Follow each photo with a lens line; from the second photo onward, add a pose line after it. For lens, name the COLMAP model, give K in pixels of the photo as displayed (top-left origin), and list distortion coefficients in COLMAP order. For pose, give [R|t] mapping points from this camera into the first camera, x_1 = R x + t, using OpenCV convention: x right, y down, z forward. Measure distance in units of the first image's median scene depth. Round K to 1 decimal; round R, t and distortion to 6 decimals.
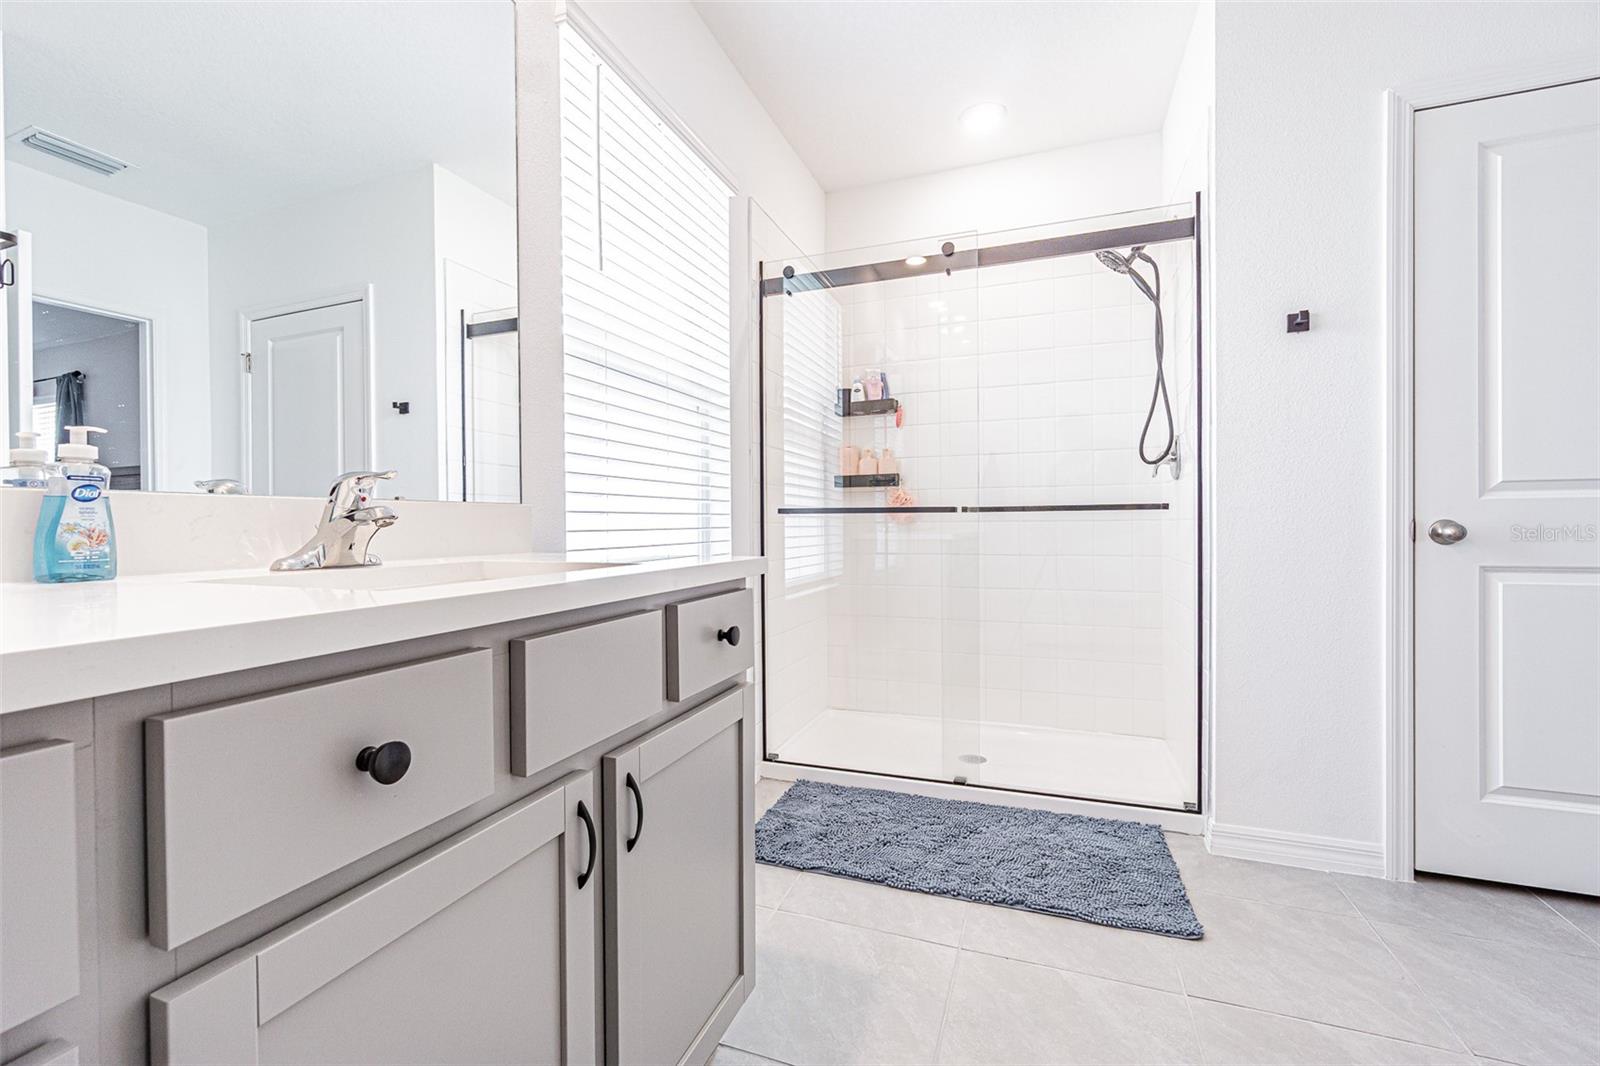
lens RADIAL K [[702.4, 0, 796.7], [0, 702.4, 531.8], [0, 0, 1]] dist [-0.003297, 0.000033]
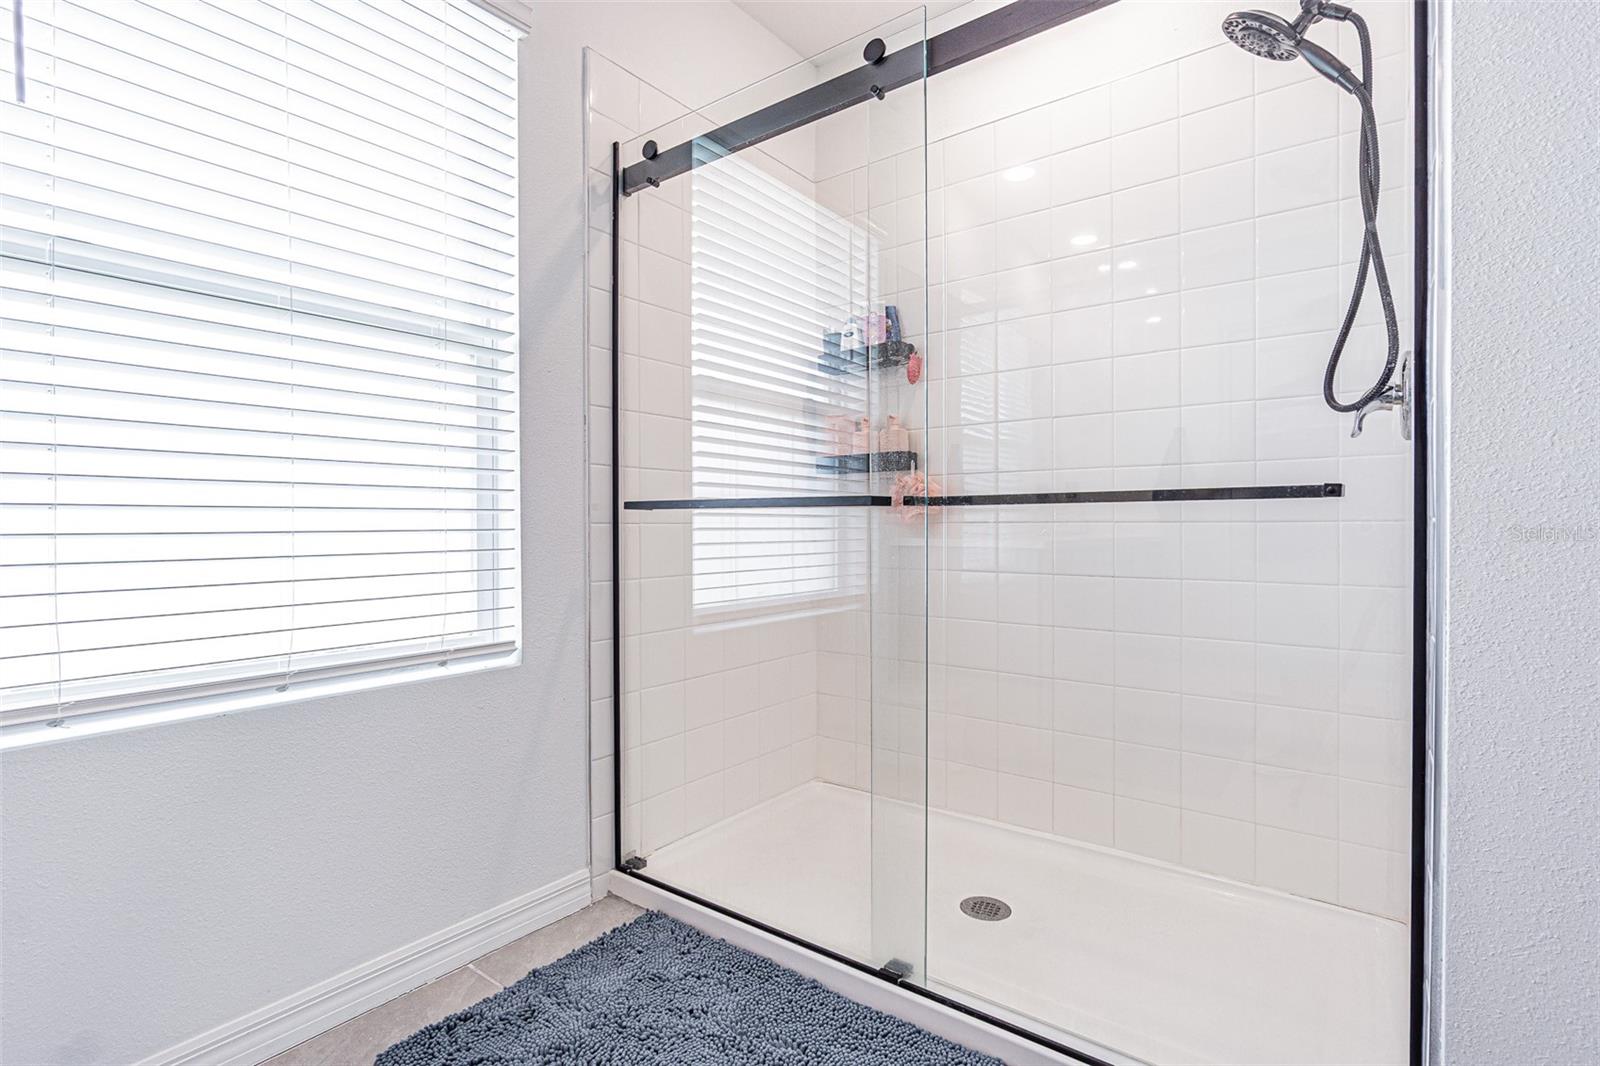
lens RADIAL K [[660.4, 0, 797.5], [0, 660.4, 529.6], [0, 0, 1]] dist [-0.000323, 0.001639]
pose [[0.931963, 0.005556, -0.362512, 0.304438], [-0.005635, 0.999984, 0.000840, -0.007232], [0.362511, 0.001259, 0.931979, 0.399561]]
